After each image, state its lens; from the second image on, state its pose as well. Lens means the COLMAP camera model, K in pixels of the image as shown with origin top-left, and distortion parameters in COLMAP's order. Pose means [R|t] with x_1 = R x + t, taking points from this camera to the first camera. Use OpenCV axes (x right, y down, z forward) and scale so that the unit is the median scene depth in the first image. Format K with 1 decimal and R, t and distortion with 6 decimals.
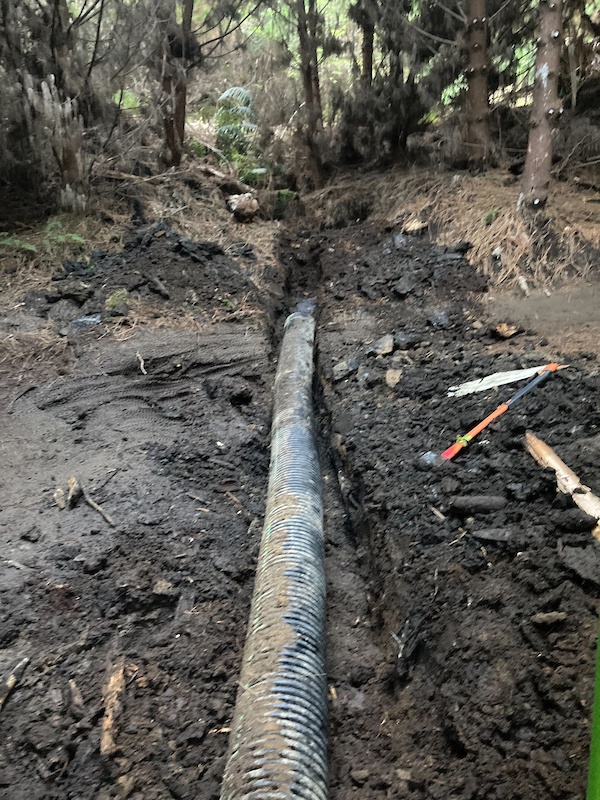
lens RADIAL K [[636.1, 0, 300.0], [0, 636.1, 400.0], [0, 0, 1]] dist [0.013524, -0.004853]
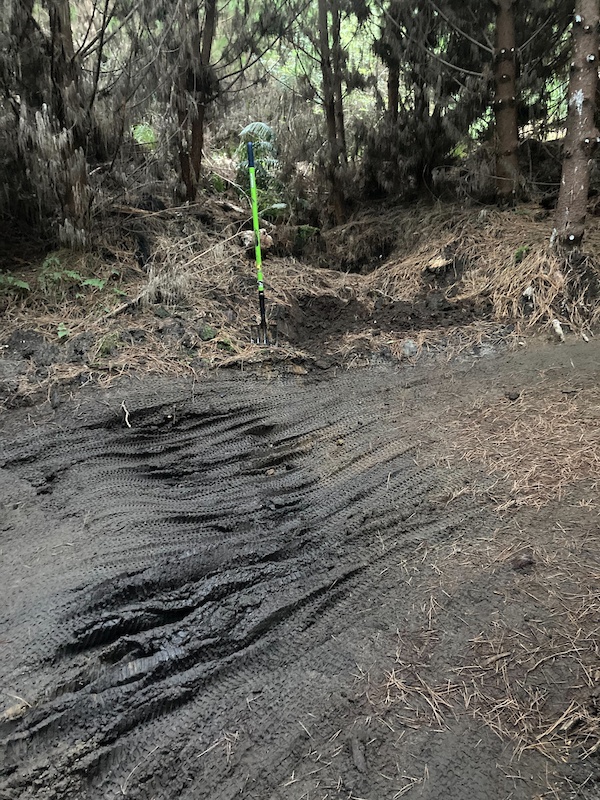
lens RADIAL K [[638.9, 0, 304.8], [0, 638.9, 395.4], [0, 0, 1]] dist [0.008214, 0.003583]
pose [[0.999224, 0.010811, -0.037874, 0.022794], [-0.013025, 0.998190, -0.058709, -0.023102], [0.037171, 0.059157, 0.997556, 0.073095]]
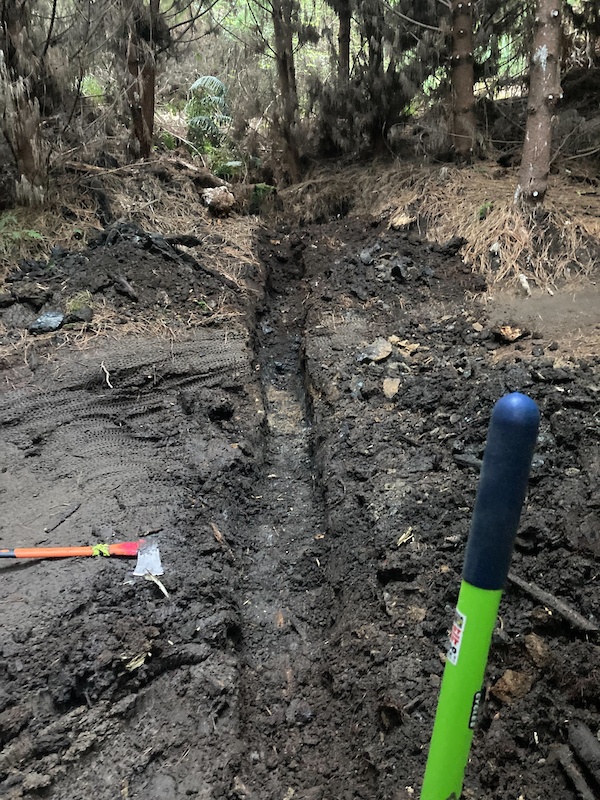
lens RADIAL K [[638.9, 0, 304.8], [0, 638.9, 395.4], [0, 0, 1]] dist [0.008214, 0.003583]
pose [[0.998845, -0.014737, 0.045734, -0.010899], [0.014905, 0.999883, -0.003339, -0.015214], [-0.045679, 0.004017, 0.998948, 0.068075]]
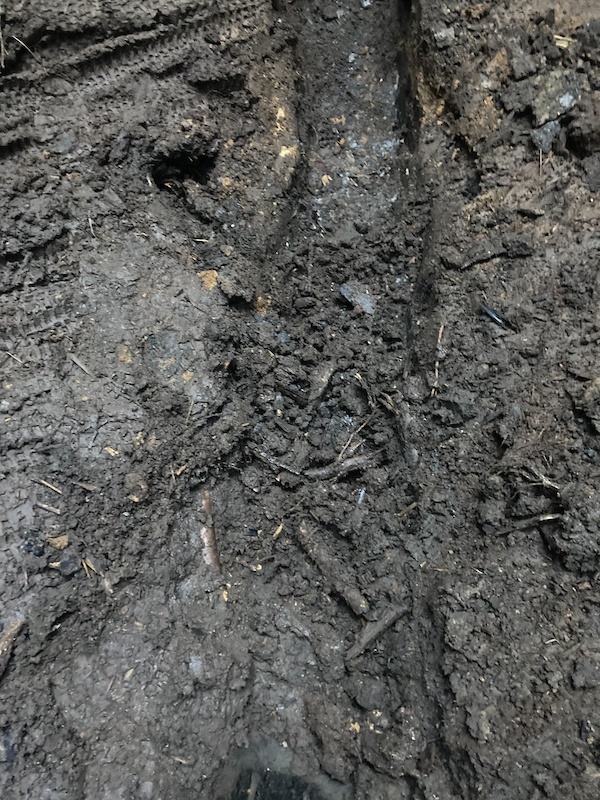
lens RADIAL K [[636.1, 0, 300.0], [0, 636.1, 400.0], [0, 0, 1]] dist [0.013524, -0.004853]
pose [[0.998057, 0.055531, -0.028271, -0.008397], [-0.029716, 0.822932, 0.567362, -0.064252], [0.054771, -0.565419, 0.822983, 0.435634]]
